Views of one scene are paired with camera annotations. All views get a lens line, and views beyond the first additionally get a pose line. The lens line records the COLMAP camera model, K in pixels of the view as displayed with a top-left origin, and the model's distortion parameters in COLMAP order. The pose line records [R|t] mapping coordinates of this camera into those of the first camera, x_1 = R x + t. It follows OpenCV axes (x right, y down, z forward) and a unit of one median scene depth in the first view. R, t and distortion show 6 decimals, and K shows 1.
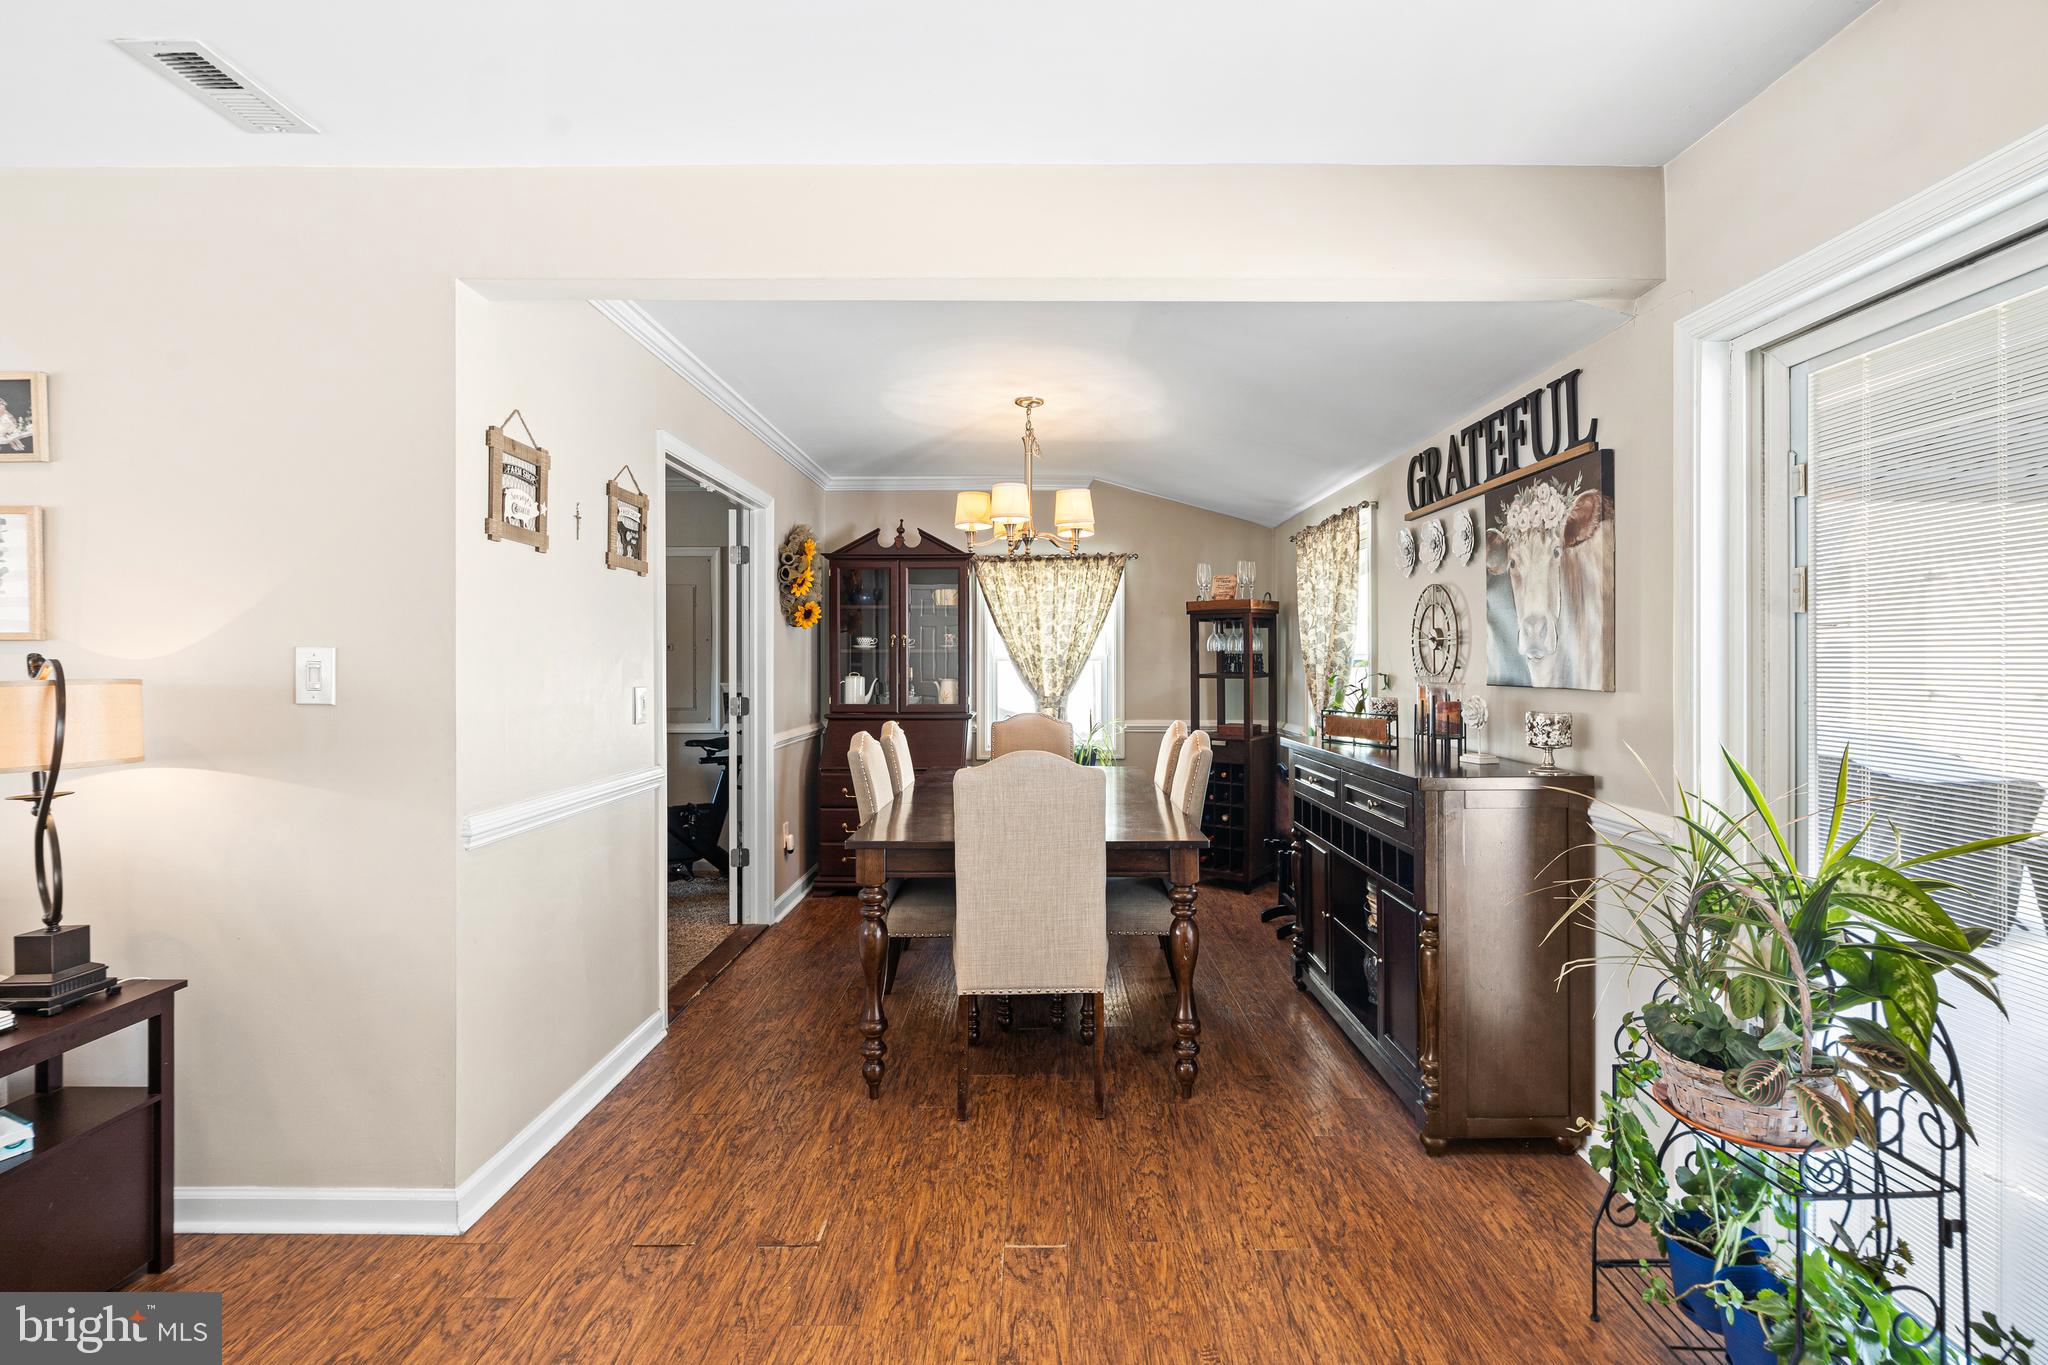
lens RADIAL K [[900.2, 0, 1057.8], [0, 900.2, 664.6], [0, 0, 1]] dist [-0.021781, 0.007234]
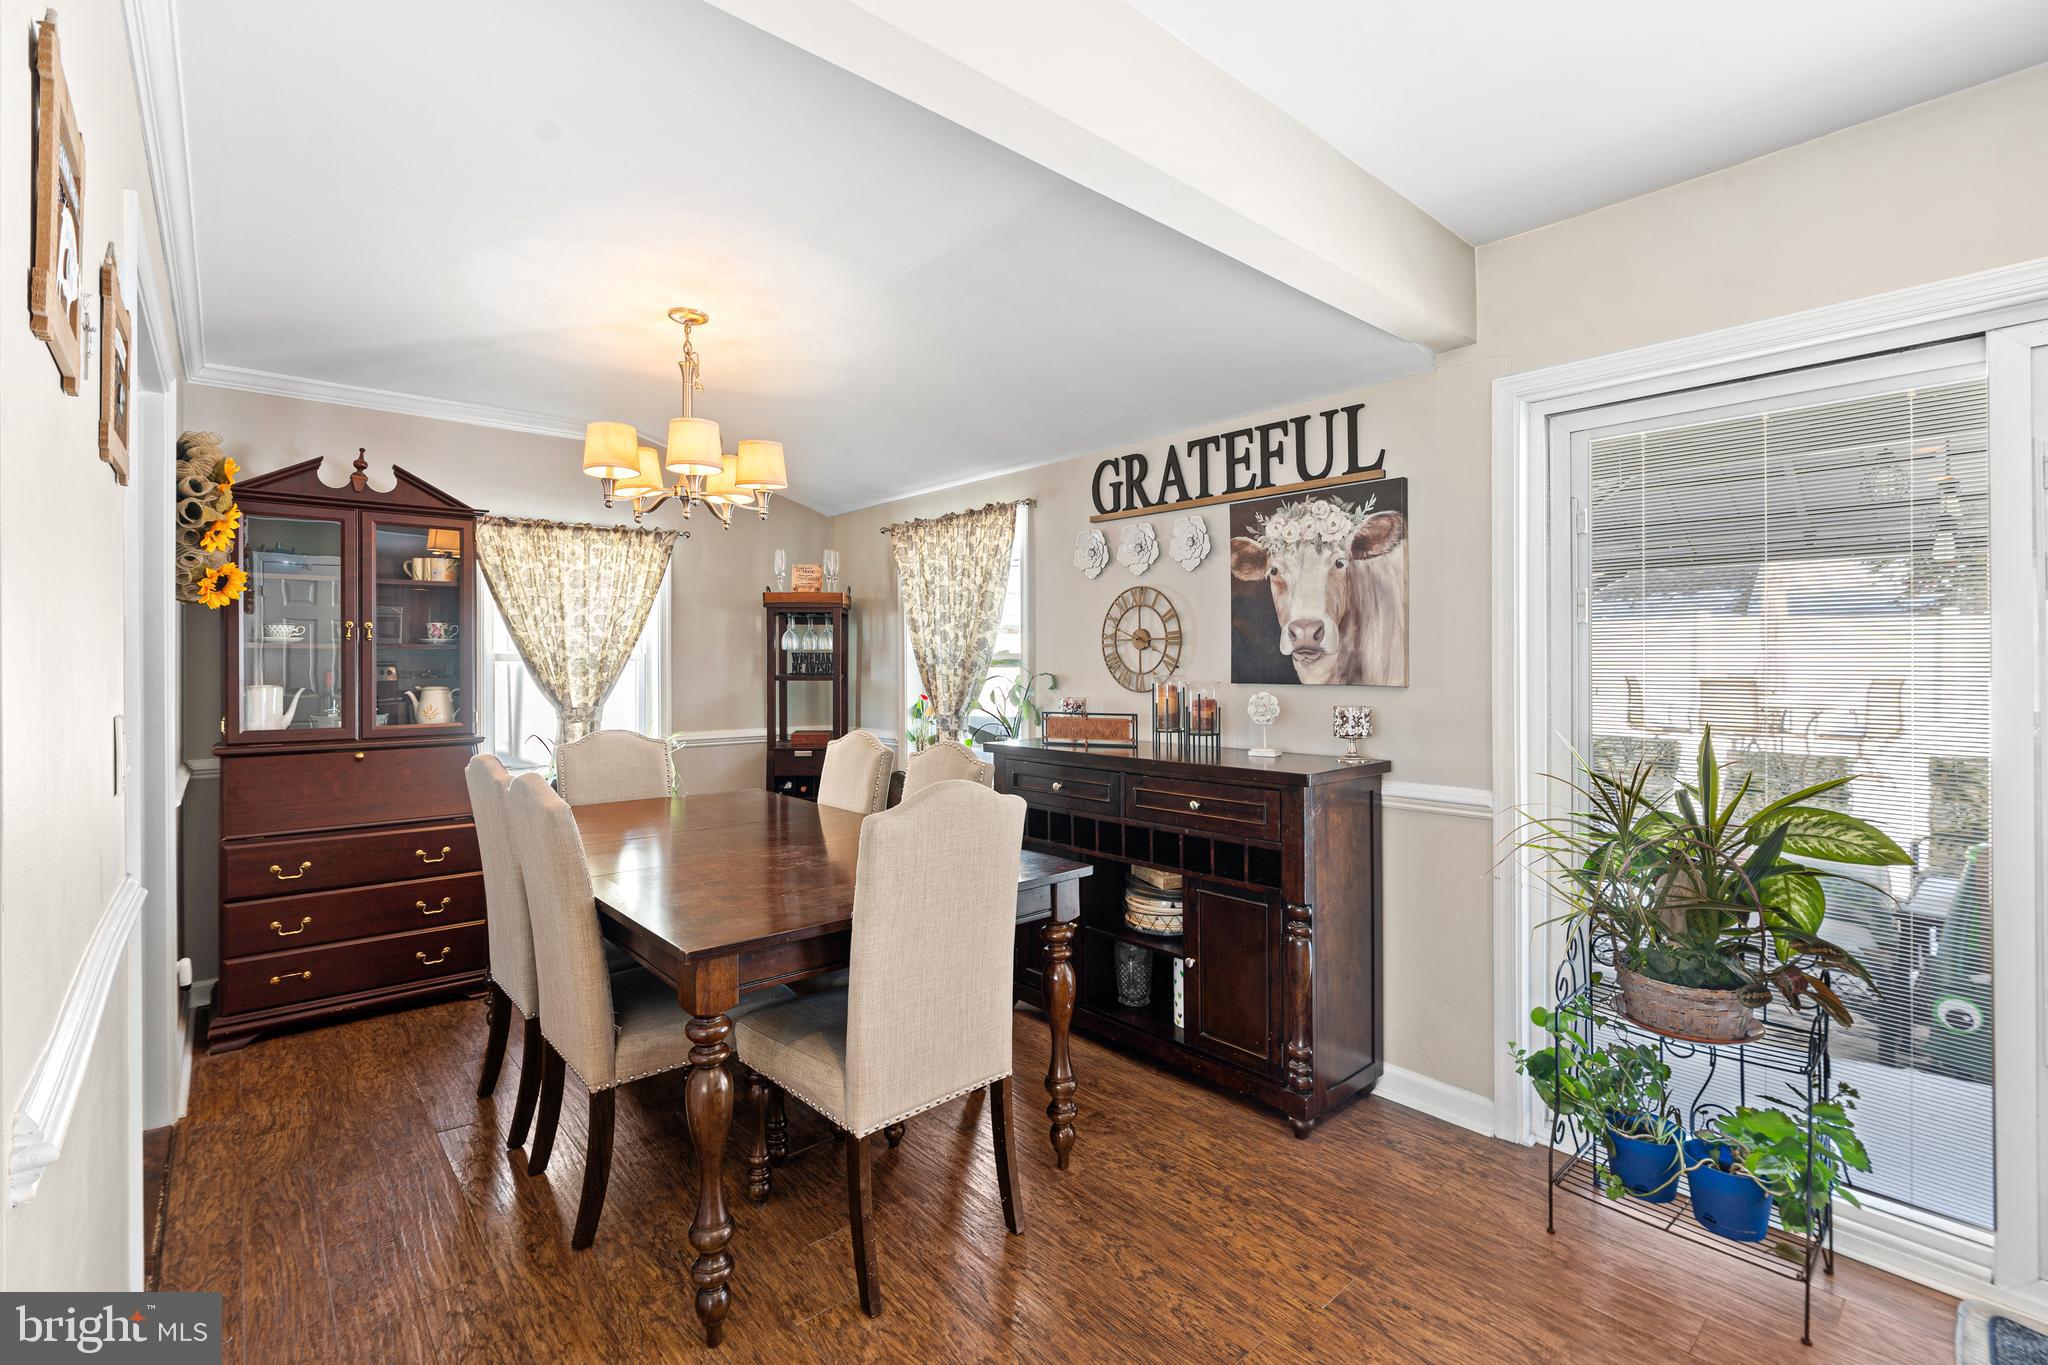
lens RADIAL K [[900.2, 0, 1019.4], [0, 900.2, 663.0], [0, 0, 1]] dist [-0.021781, 0.007234]
pose [[0.766146, -0.003163, 0.642659, -0.412336], [0.004242, 0.999991, -0.000135, -0.001836], [-0.642653, 0.002830, 0.766152, 0.342388]]
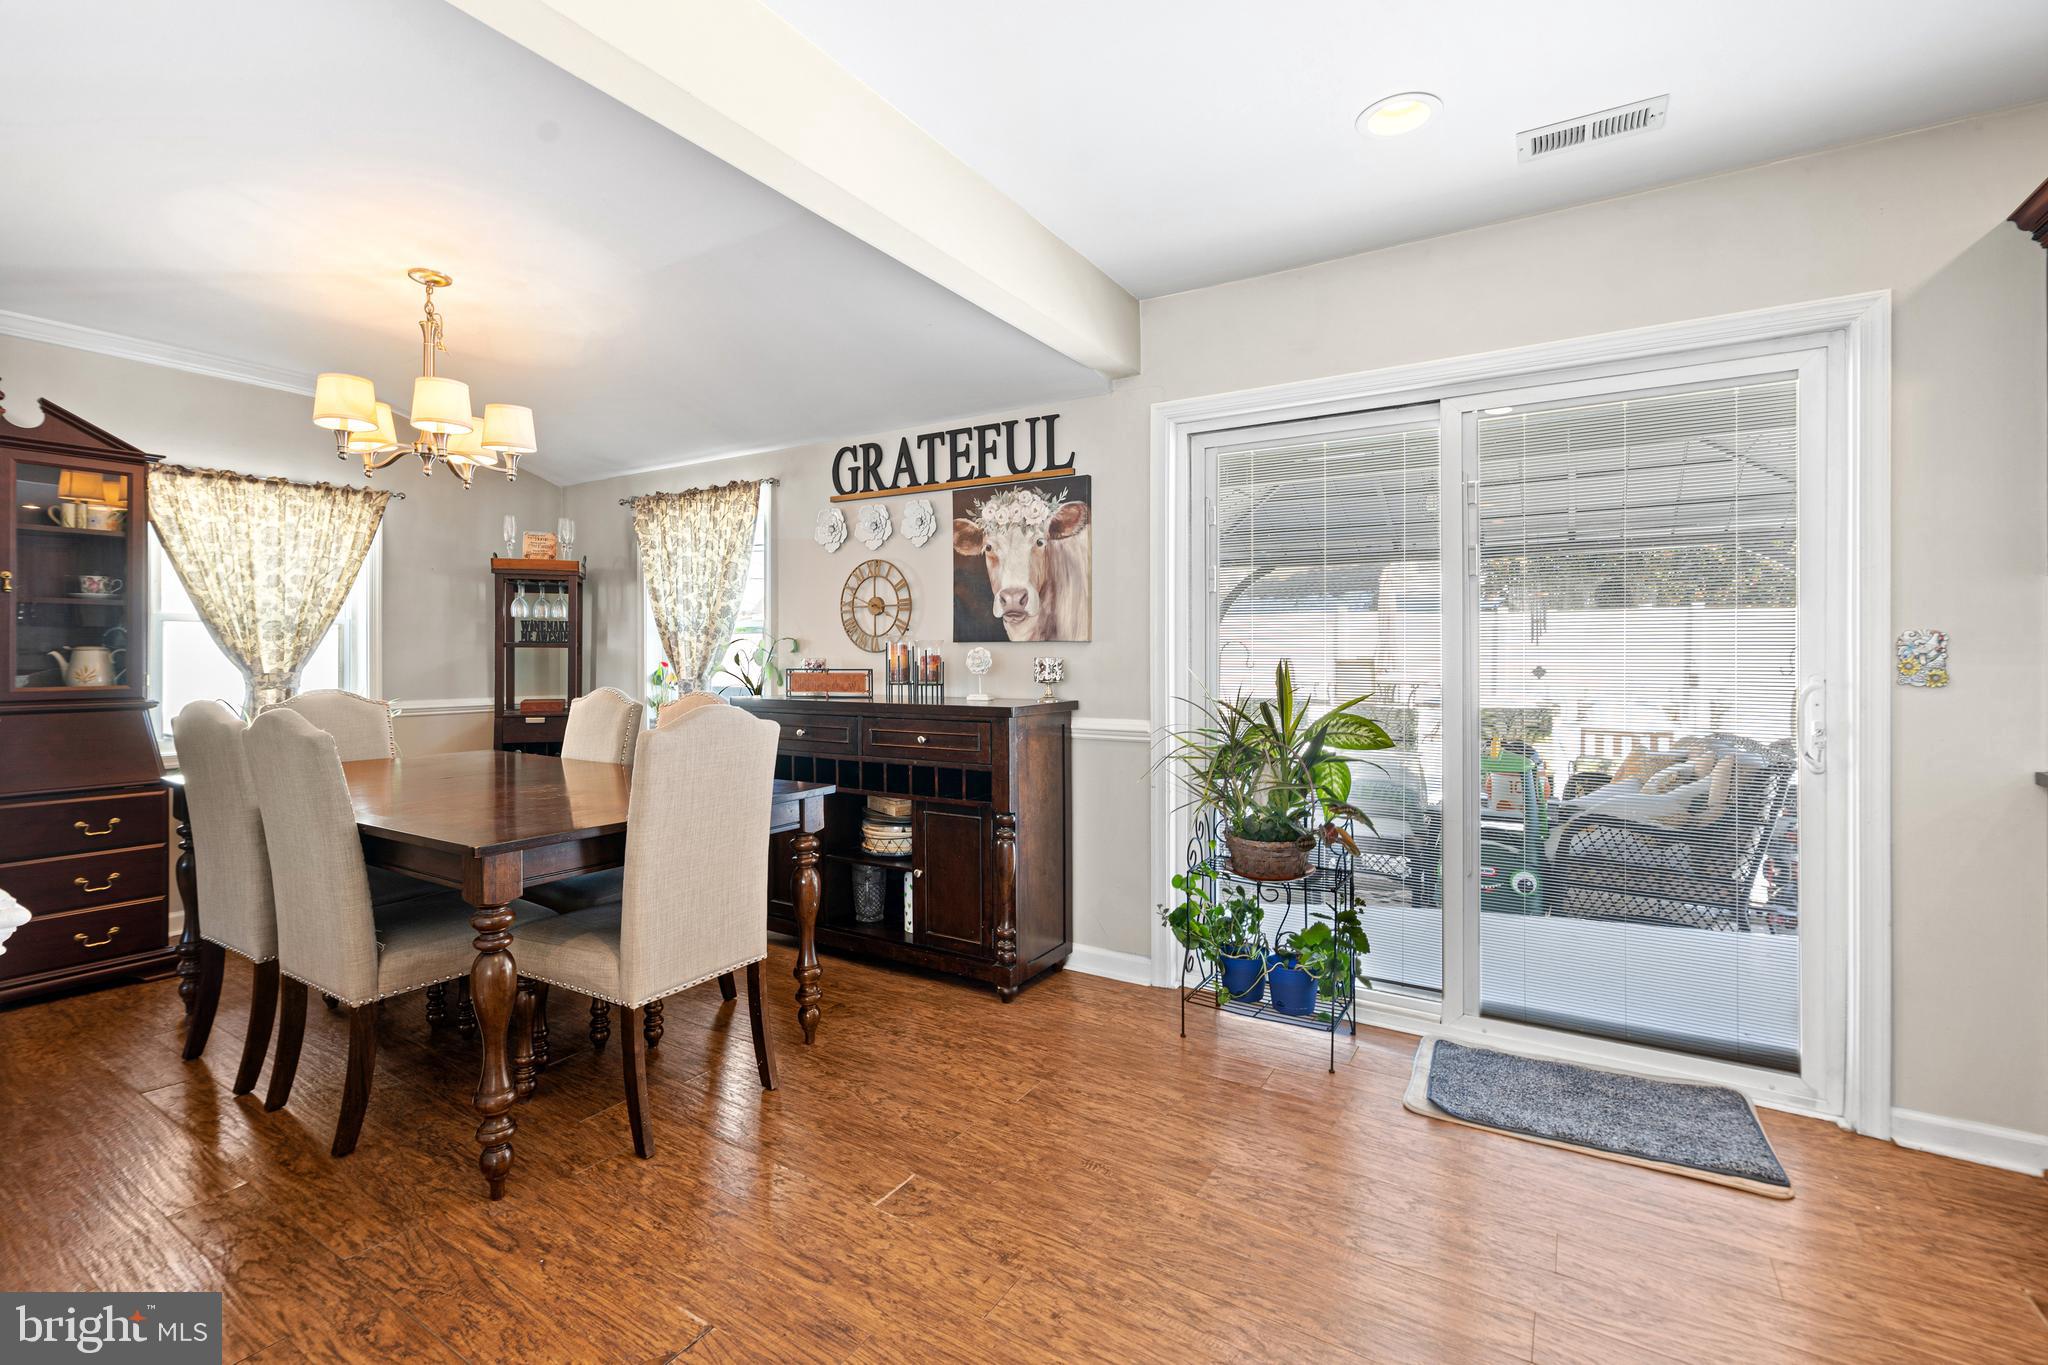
lens RADIAL K [[900.2, 0, 1018.0], [0, 900.2, 643.5], [0, 0, 1]] dist [-0.021781, 0.007234]
pose [[0.546498, 0.013289, 0.837355, -0.535628], [0.001752, 0.999854, -0.017011, 0.046324], [-0.837459, 0.010763, 0.546394, 0.236911]]
